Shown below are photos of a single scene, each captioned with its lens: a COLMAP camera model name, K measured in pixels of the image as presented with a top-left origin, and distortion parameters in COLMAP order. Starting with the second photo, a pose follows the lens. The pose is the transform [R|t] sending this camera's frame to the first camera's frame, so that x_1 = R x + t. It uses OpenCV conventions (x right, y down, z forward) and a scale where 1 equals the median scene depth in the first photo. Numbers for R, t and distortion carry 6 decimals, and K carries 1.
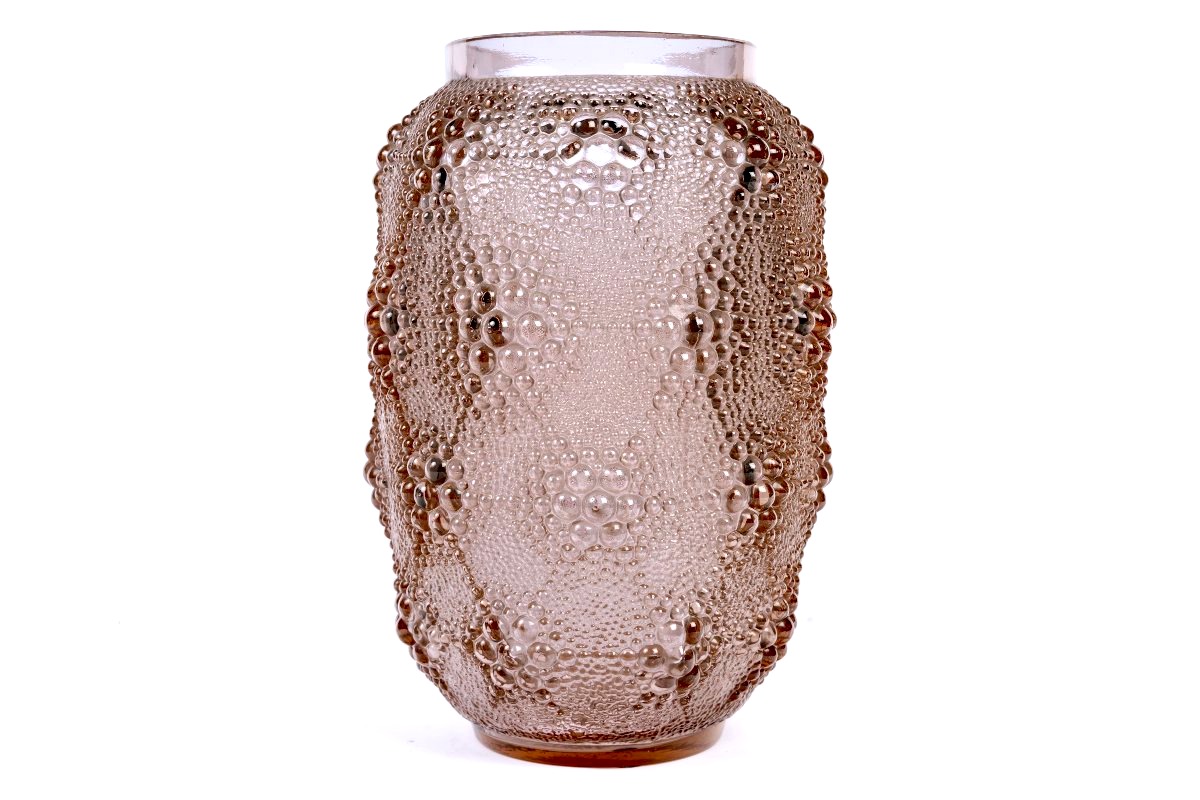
lens RADIAL K [[2180.7, 0, 600.0], [0, 2180.7, 400.0], [0, 0, 1]] dist [0.033817, 0.159304]
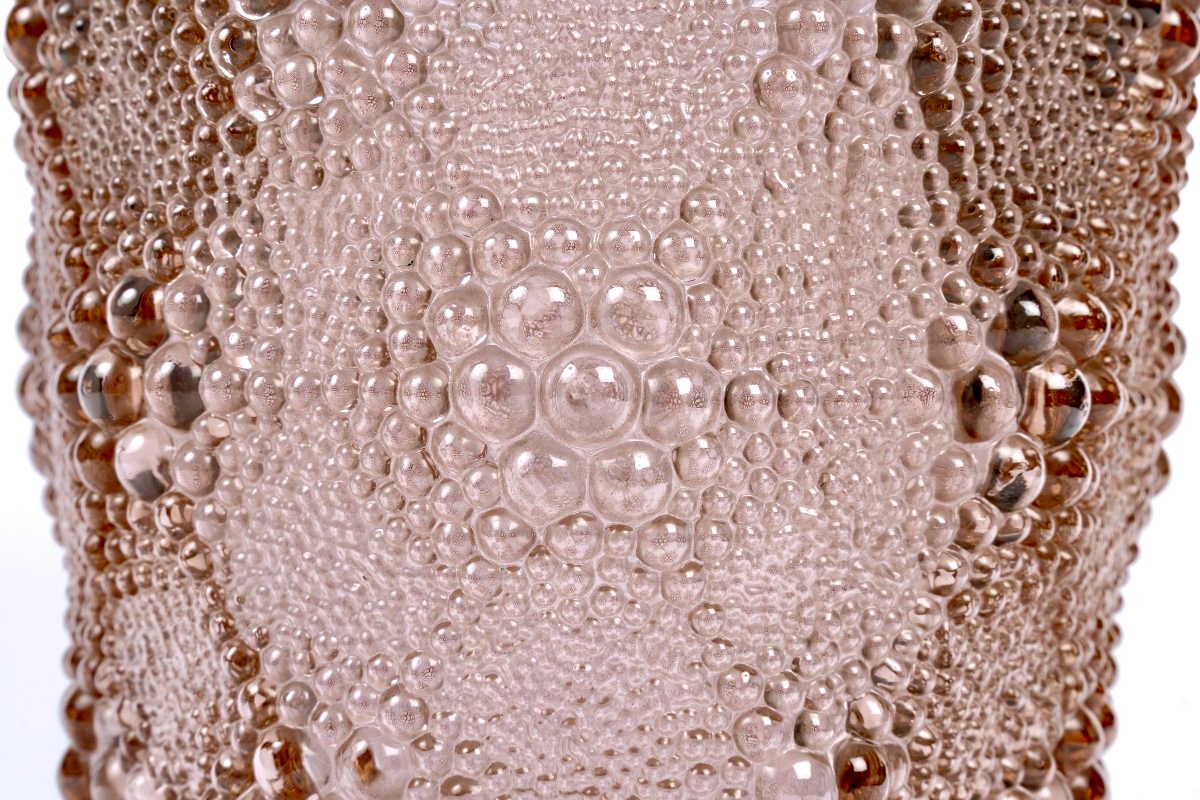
lens RADIAL K [[2180.7, 0, 600.0], [0, 2180.7, 400.0], [0, 0, 1]] dist [0.033817, 0.159304]
pose [[0.999757, 0.015757, -0.015398, 0.006156], [-0.017259, 0.994546, -0.102865, 0.082496], [0.013693, 0.103106, 0.994576, 0.654986]]
